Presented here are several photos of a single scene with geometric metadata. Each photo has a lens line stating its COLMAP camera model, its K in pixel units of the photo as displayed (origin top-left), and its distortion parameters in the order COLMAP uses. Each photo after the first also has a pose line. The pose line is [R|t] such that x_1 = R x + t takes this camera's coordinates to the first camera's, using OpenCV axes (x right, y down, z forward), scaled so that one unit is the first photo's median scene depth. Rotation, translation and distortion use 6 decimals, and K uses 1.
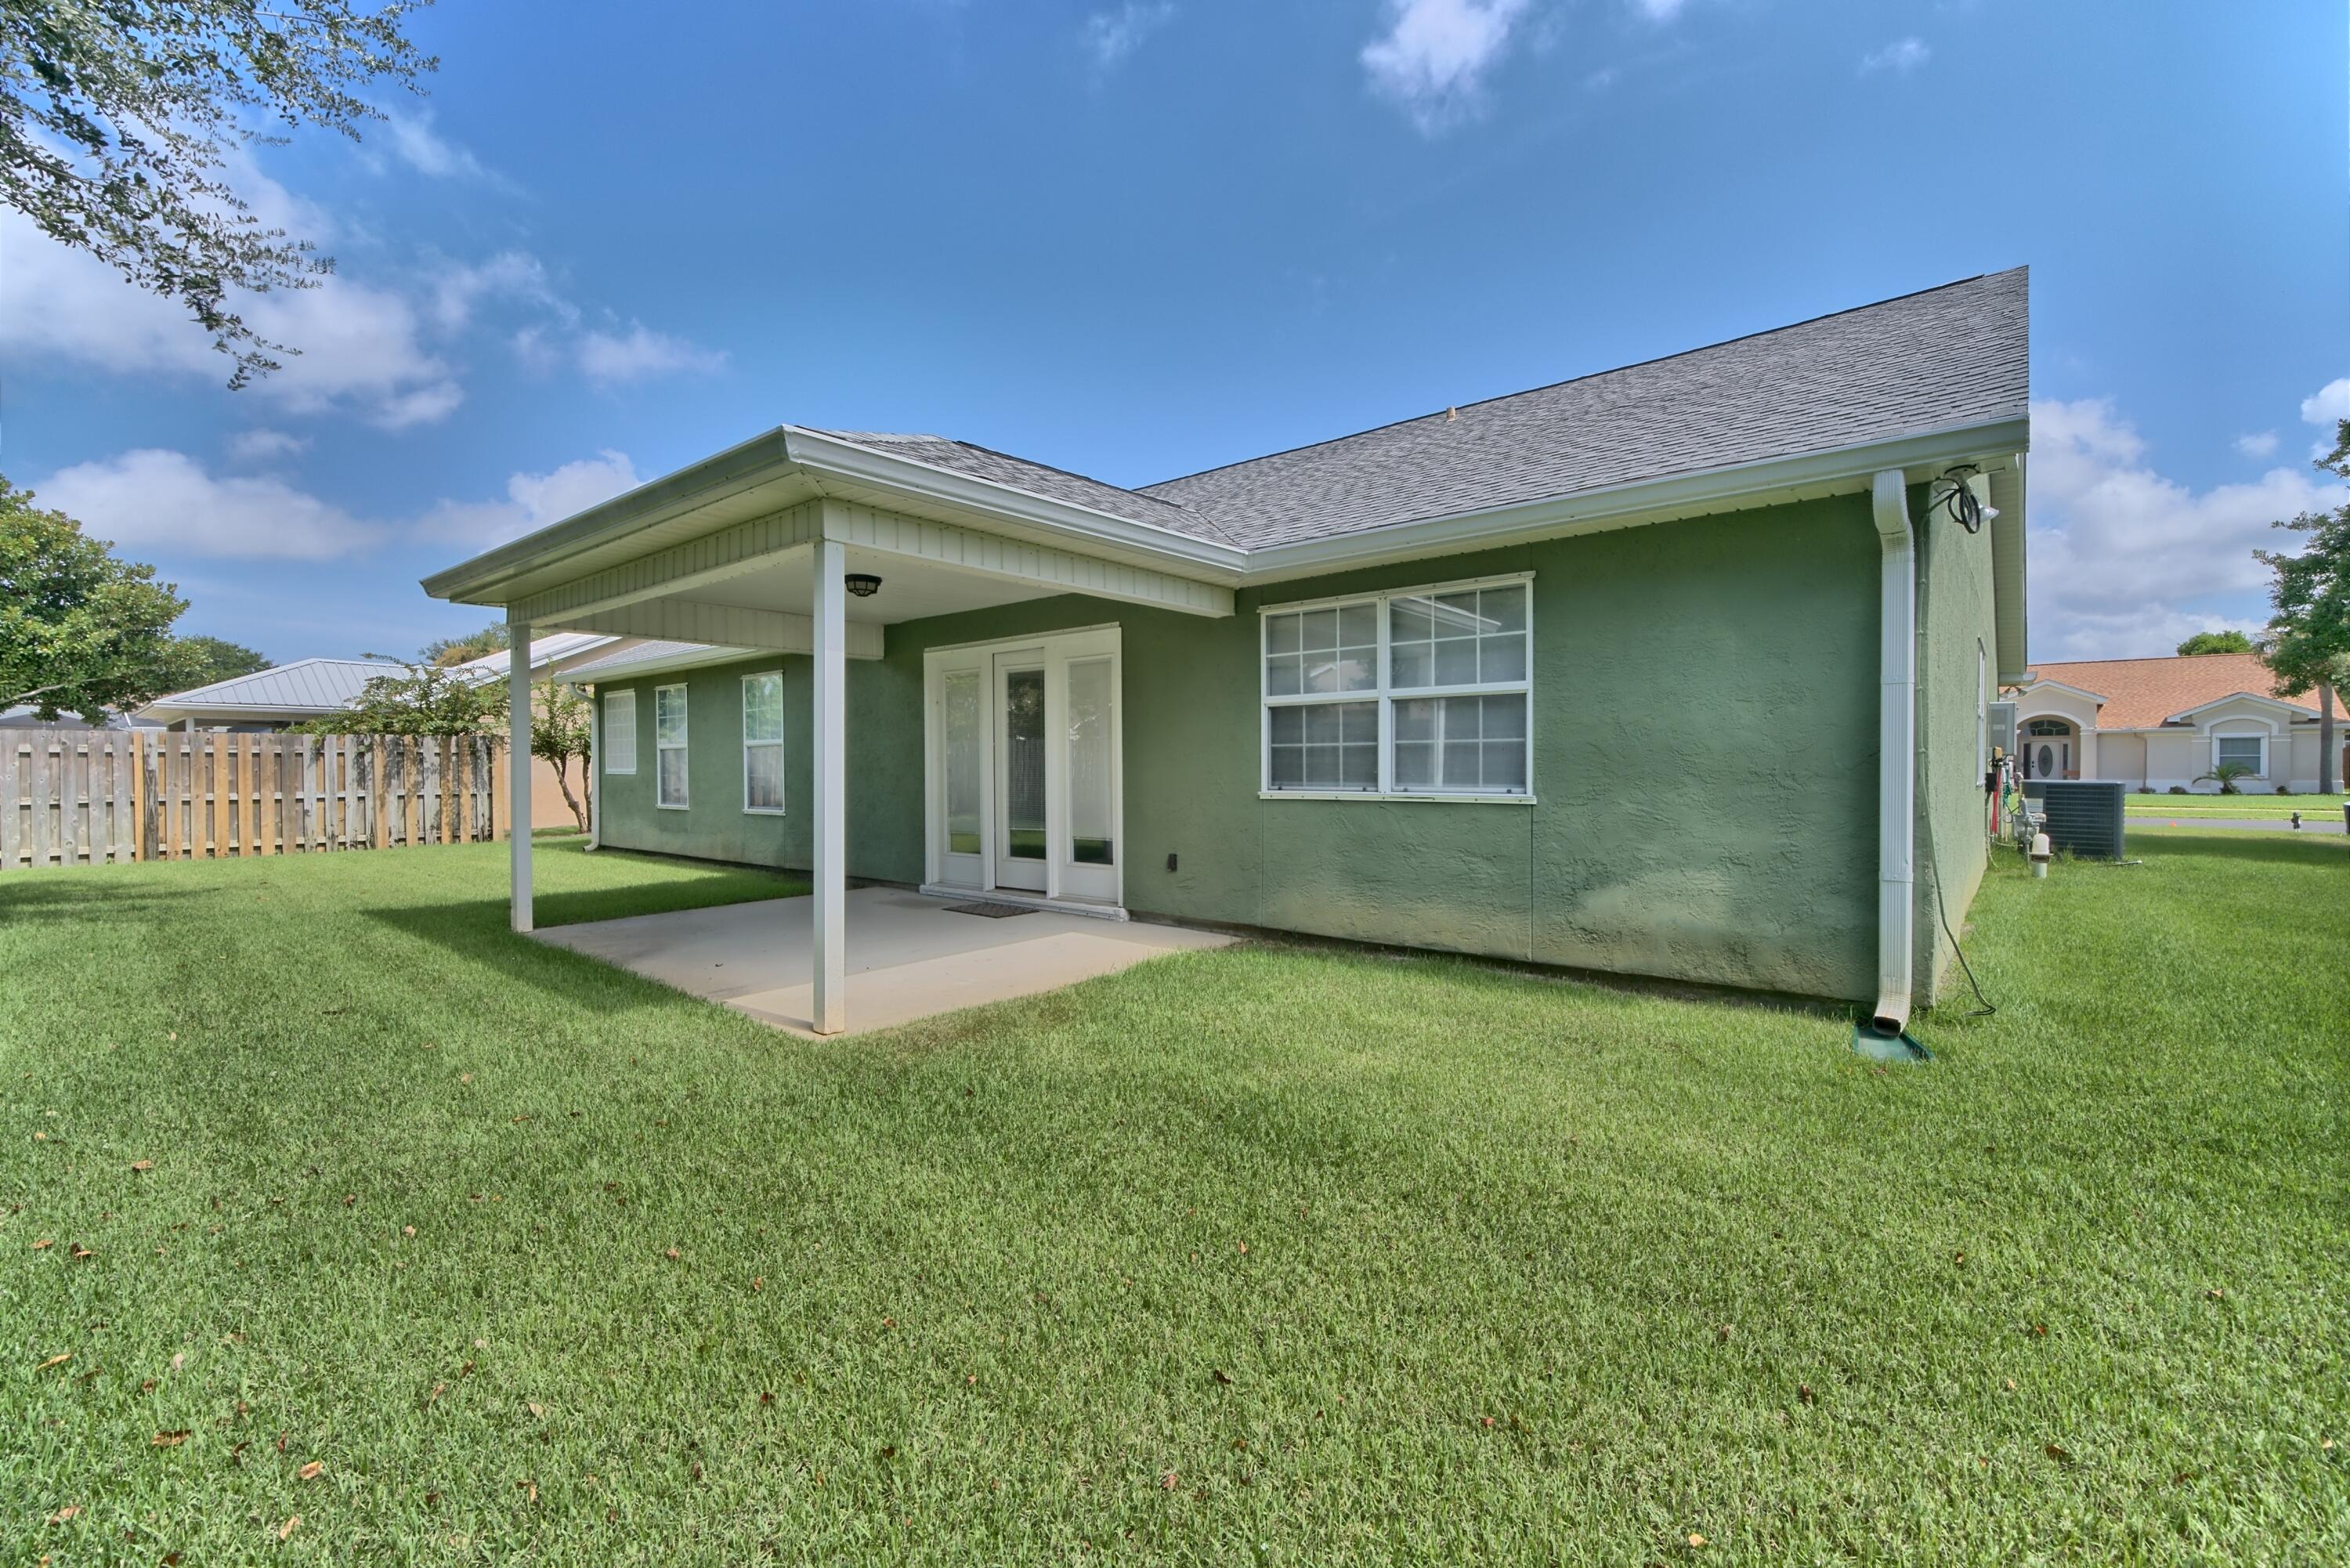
lens RADIAL K [[947.5, 0, 1186.6], [0, 947.5, 776.3], [0, 0, 1]] dist [0.001633, 0.000017]
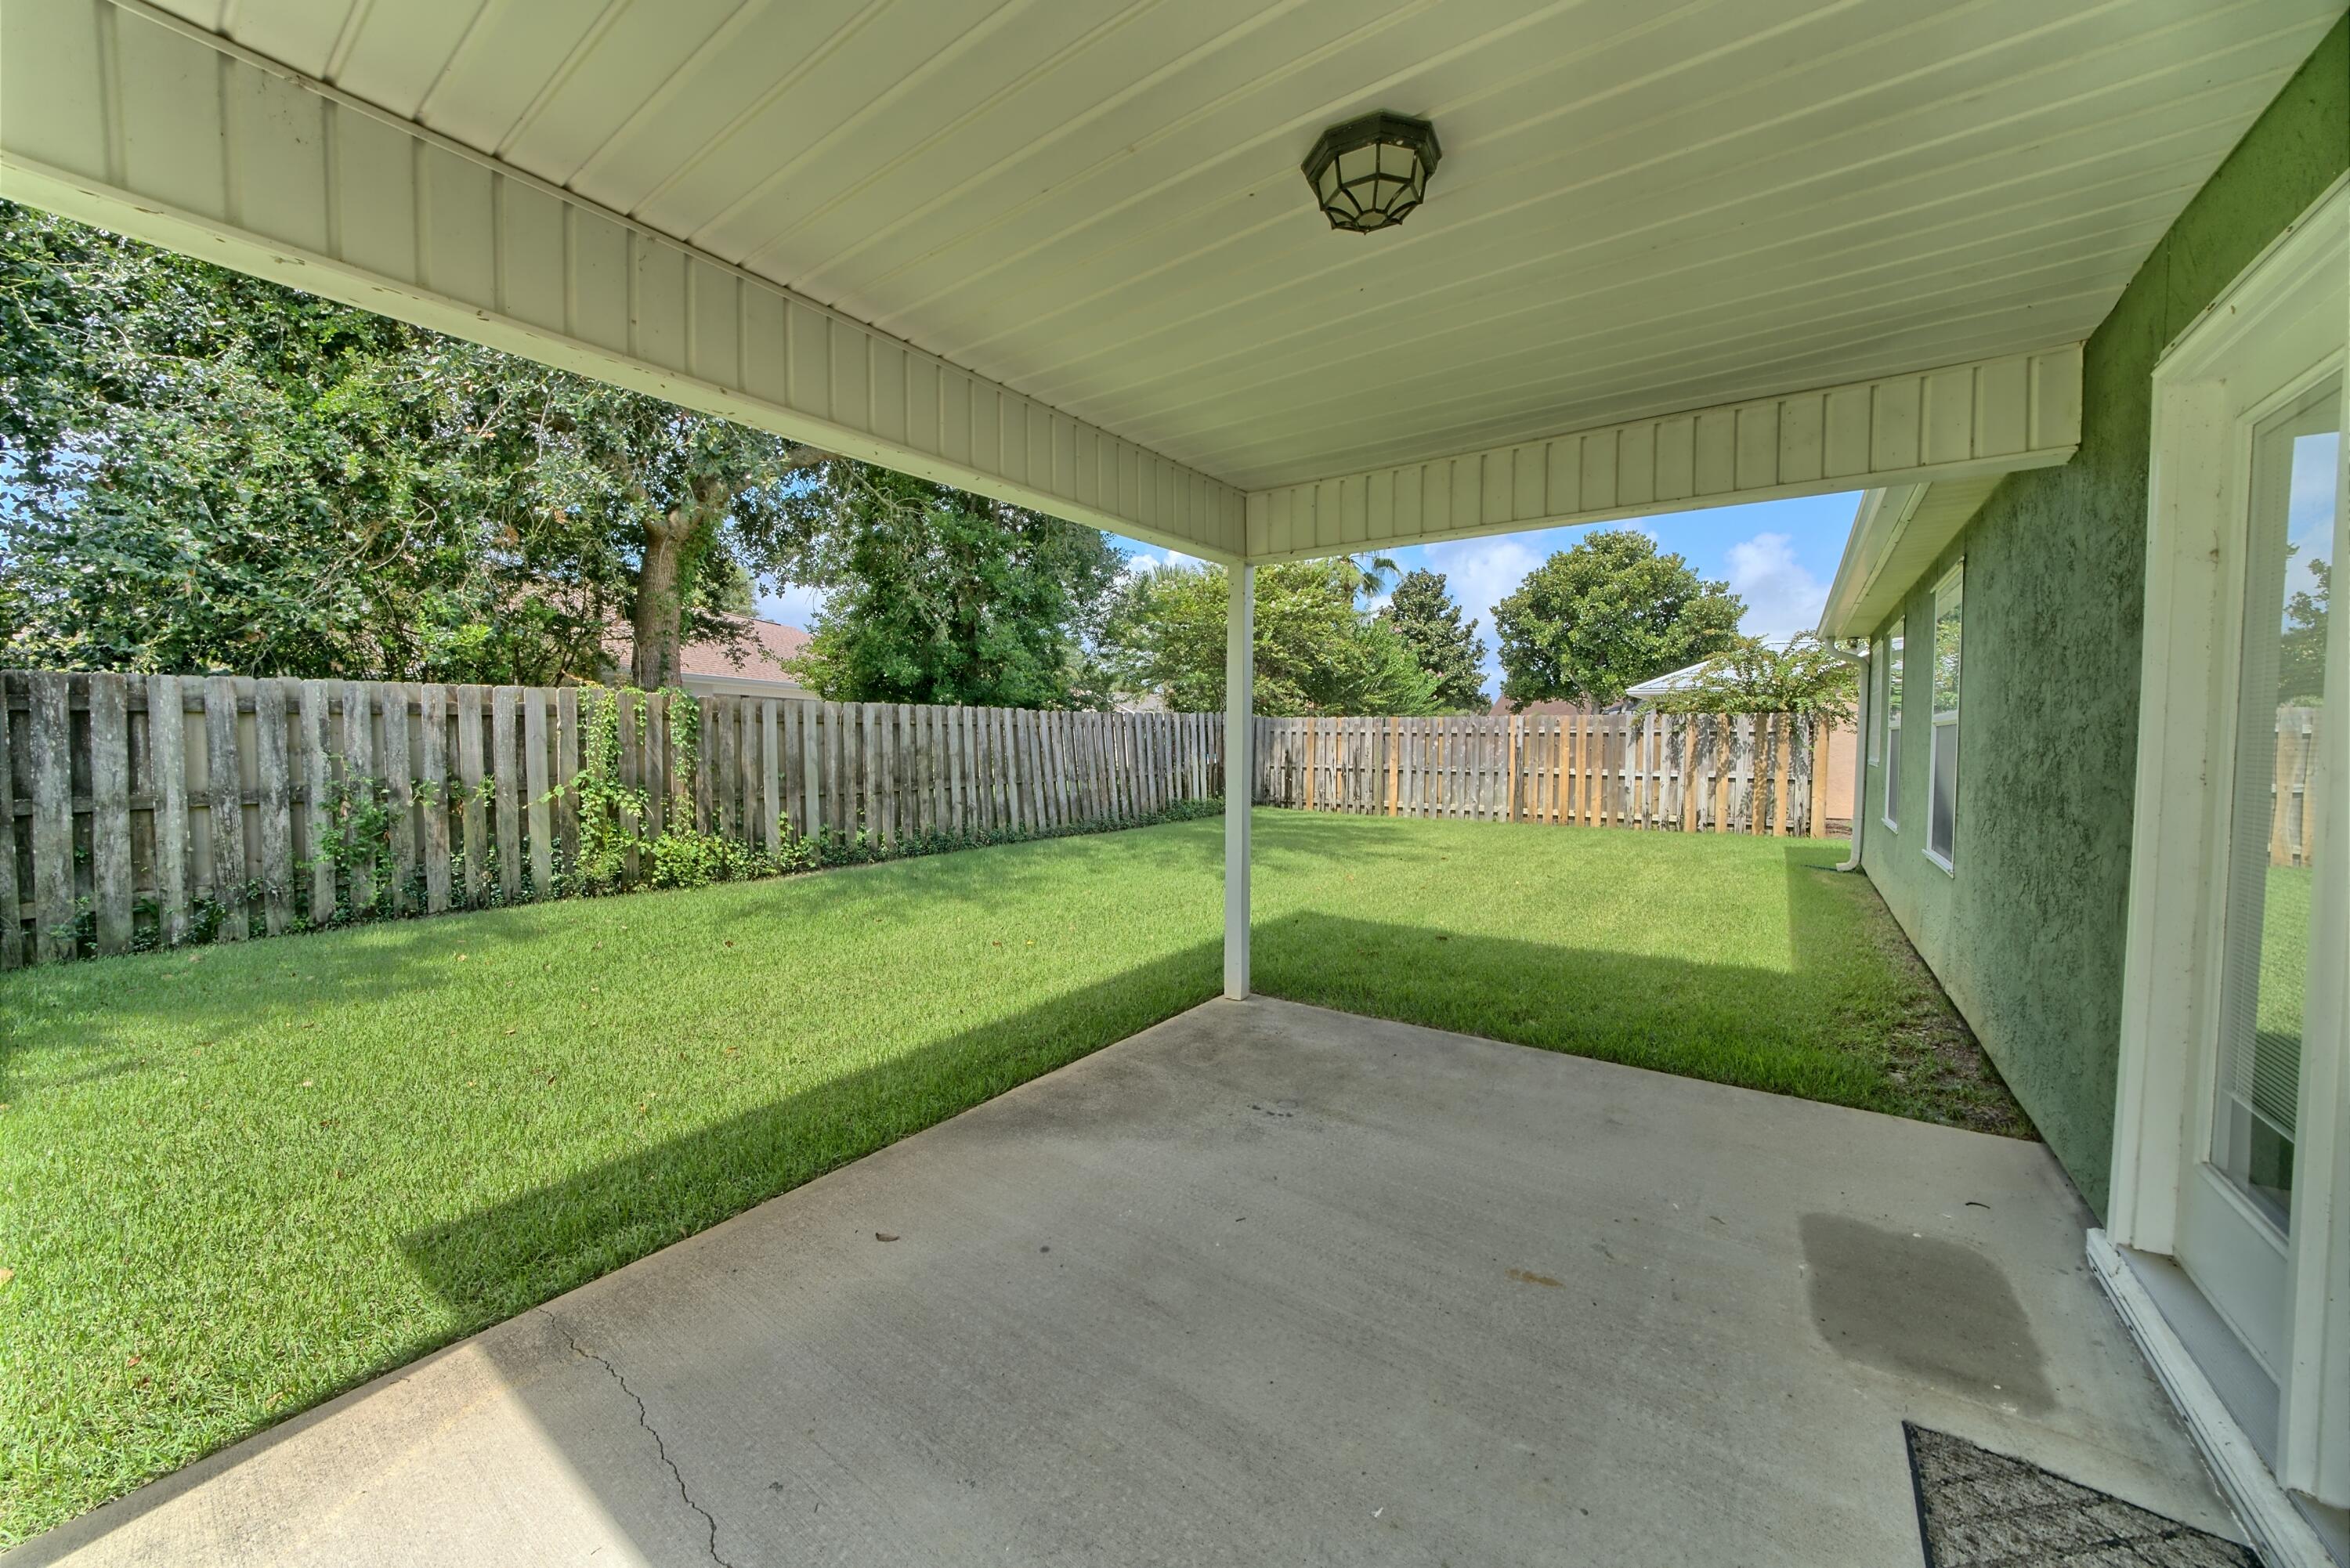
lens RADIAL K [[833.8, 0, 1186.7], [0, 833.8, 772.2], [0, 0, 1]] dist [-0.001602, -0.000026]
pose [[0.063512, 0.045386, -0.996948, -0.042631], [-0.014592, 0.998901, 0.044545, -0.014186], [0.997874, 0.011718, 0.064105, 0.444646]]
